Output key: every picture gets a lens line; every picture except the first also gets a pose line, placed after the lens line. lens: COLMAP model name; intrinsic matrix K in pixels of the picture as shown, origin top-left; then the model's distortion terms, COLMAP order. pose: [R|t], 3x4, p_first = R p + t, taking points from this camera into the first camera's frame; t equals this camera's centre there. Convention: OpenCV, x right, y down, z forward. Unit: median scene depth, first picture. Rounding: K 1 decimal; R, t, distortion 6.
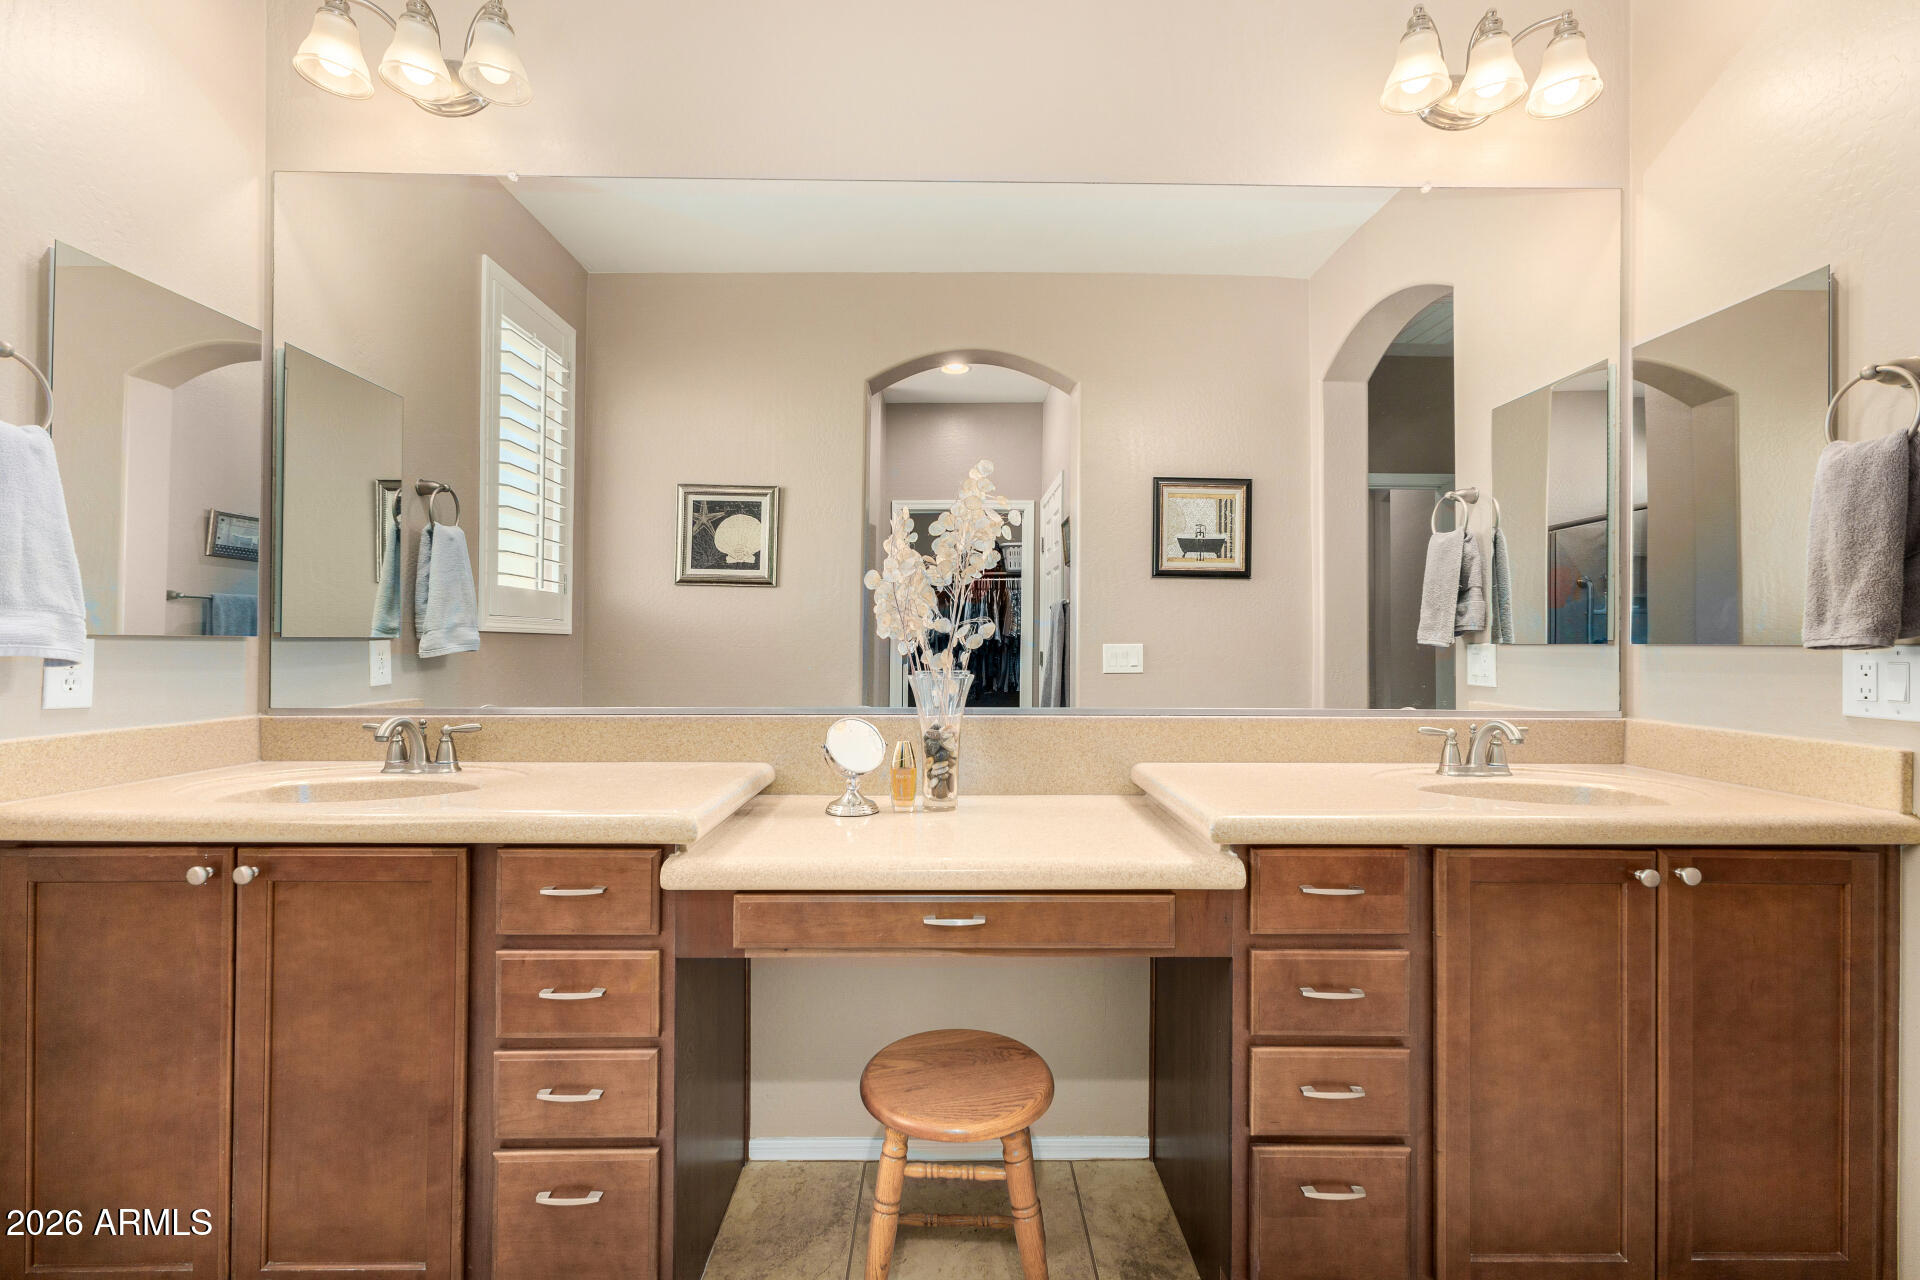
lens RADIAL K [[820.9, 0, 943.7], [0, 820.9, 642.1], [0, 0, 1]] dist [0.007277, -0.002810]
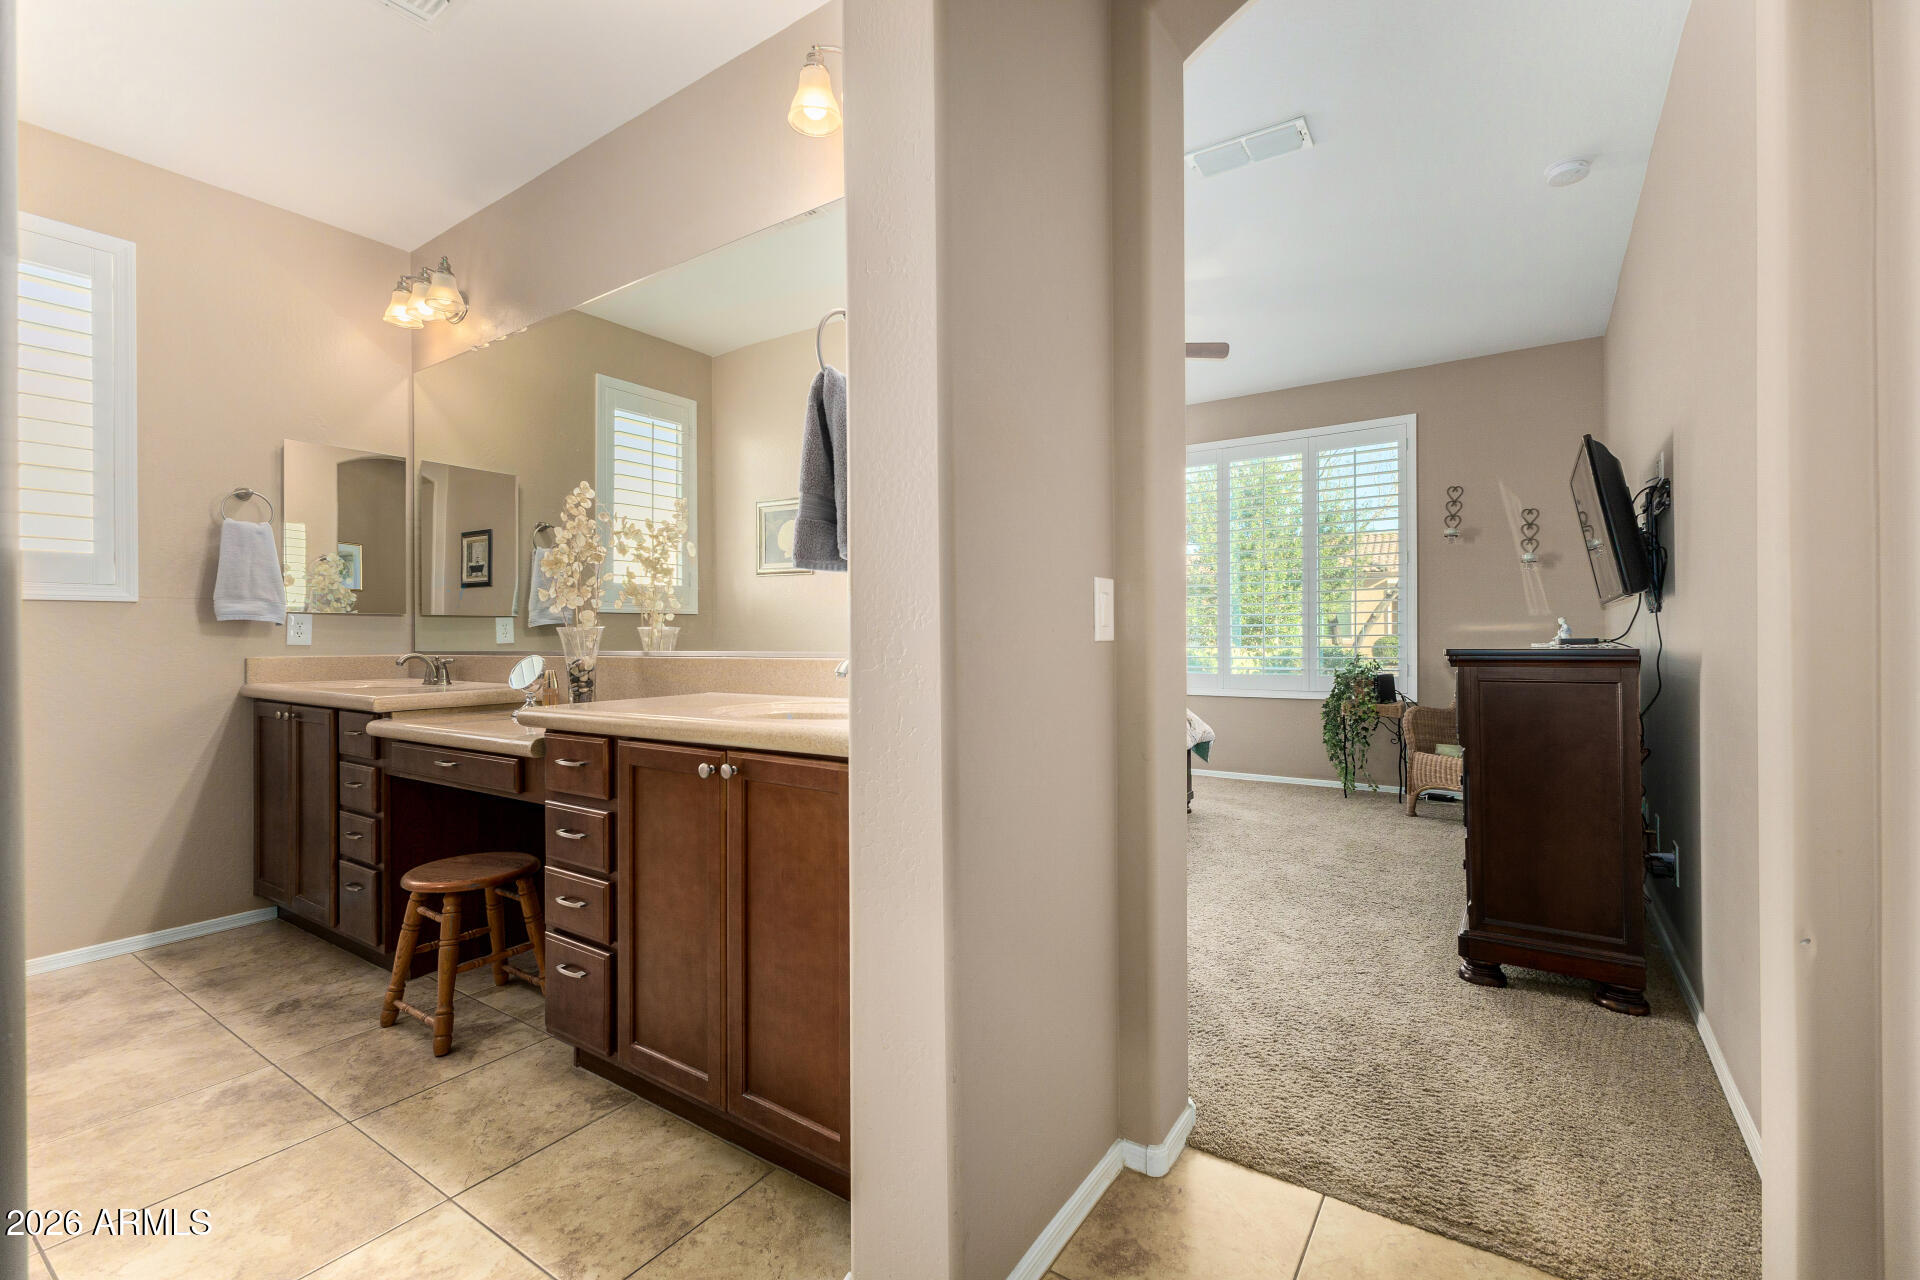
lens RADIAL K [[820.9, 0, 964.7], [0, 820.9, 633.6], [0, 0, 1]] dist [0.007277, -0.002810]
pose [[0.825873, -0.010898, -0.563751, 0.906438], [0.011382, 0.999932, -0.002657, 0.040771], [0.563741, -0.004222, 0.825941, 0.093742]]
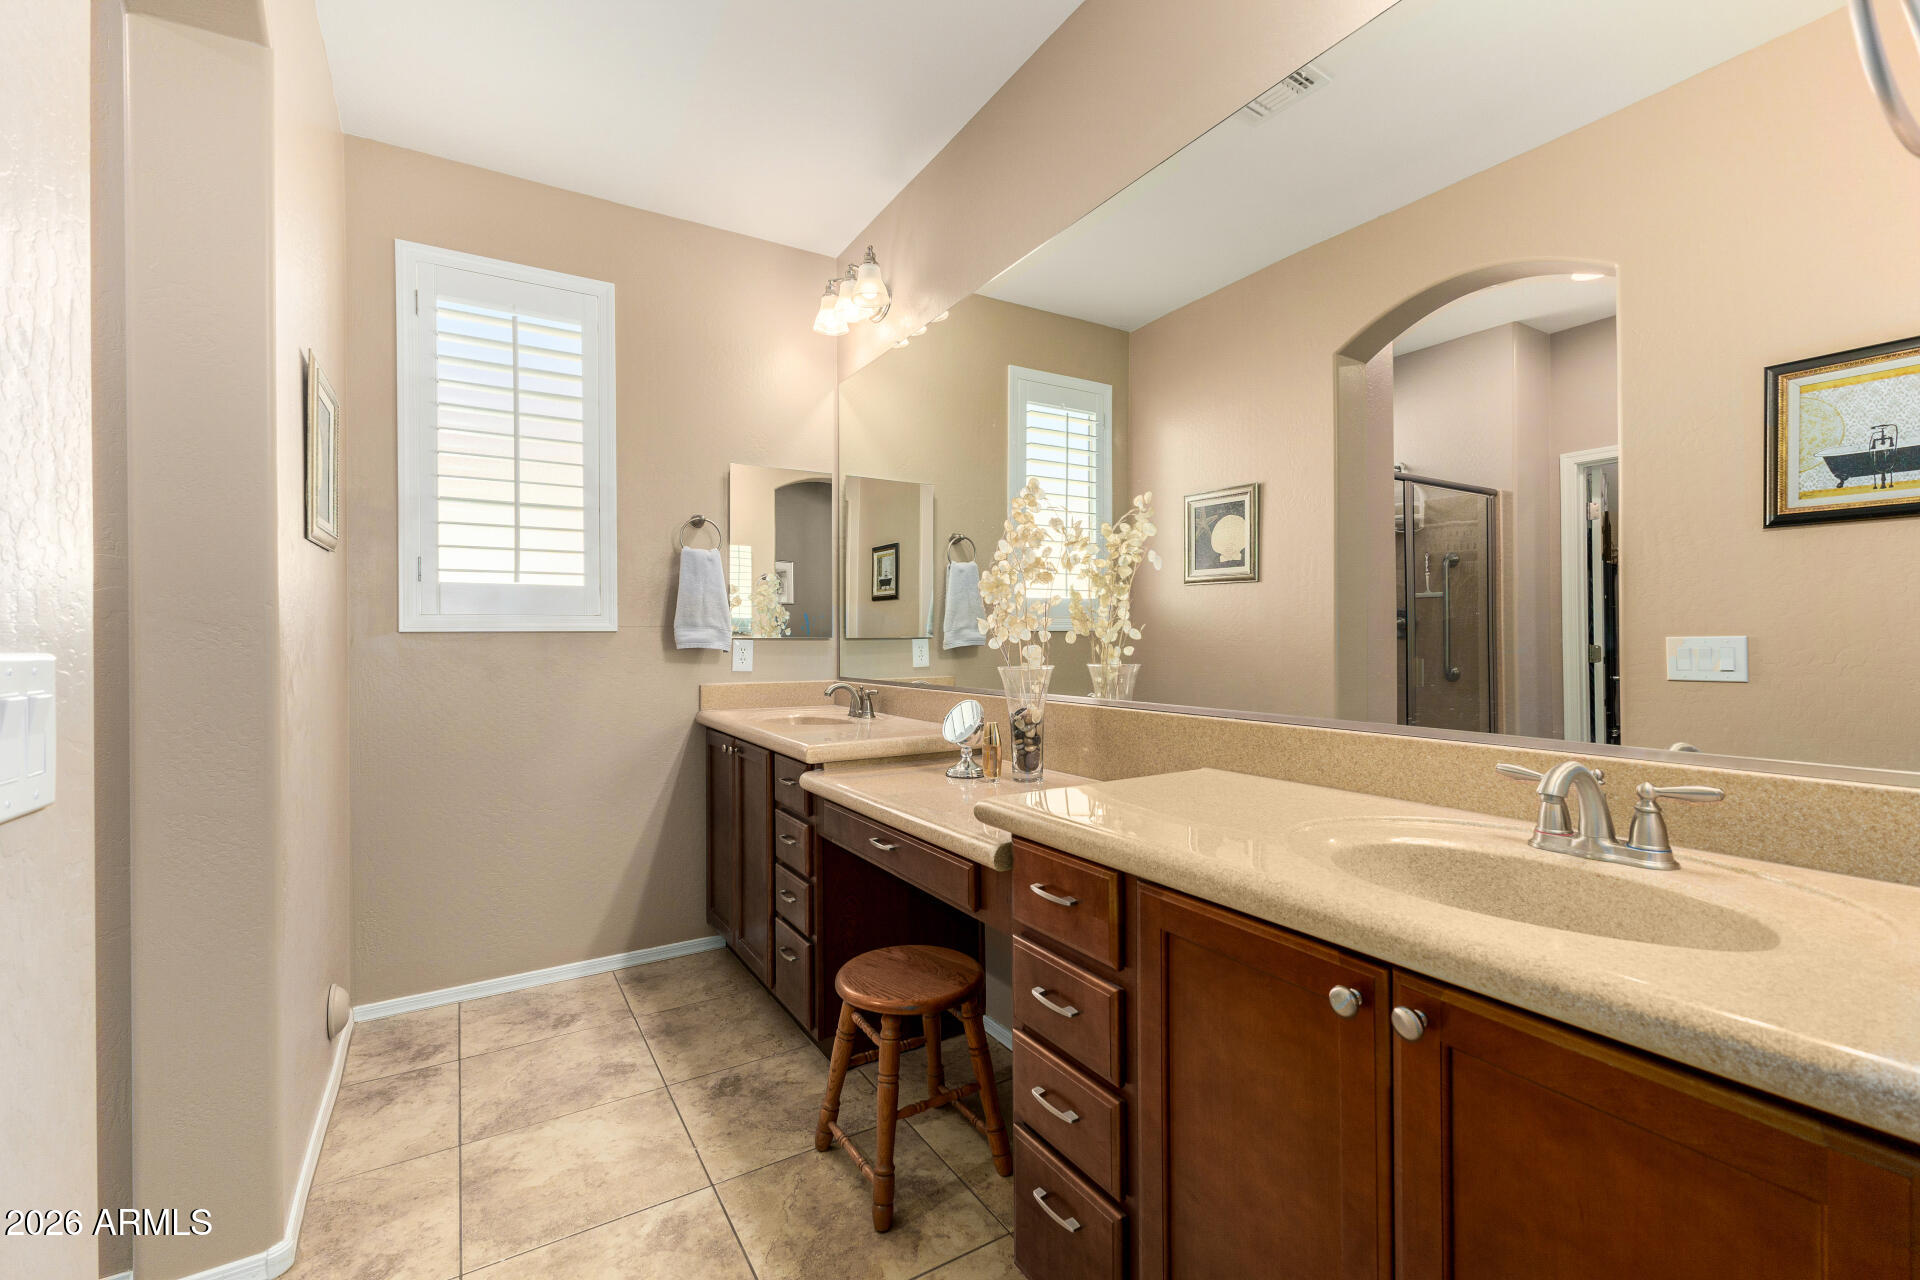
lens RADIAL K [[820.9, 0, 962.0], [0, 820.9, 635.2], [0, 0, 1]] dist [0.007277, -0.002810]
pose [[0.516840, -0.008037, -0.856044, 0.606944], [0.010186, 0.999943, -0.003238, -0.001517], [0.856021, -0.007046, 0.516892, 0.197026]]
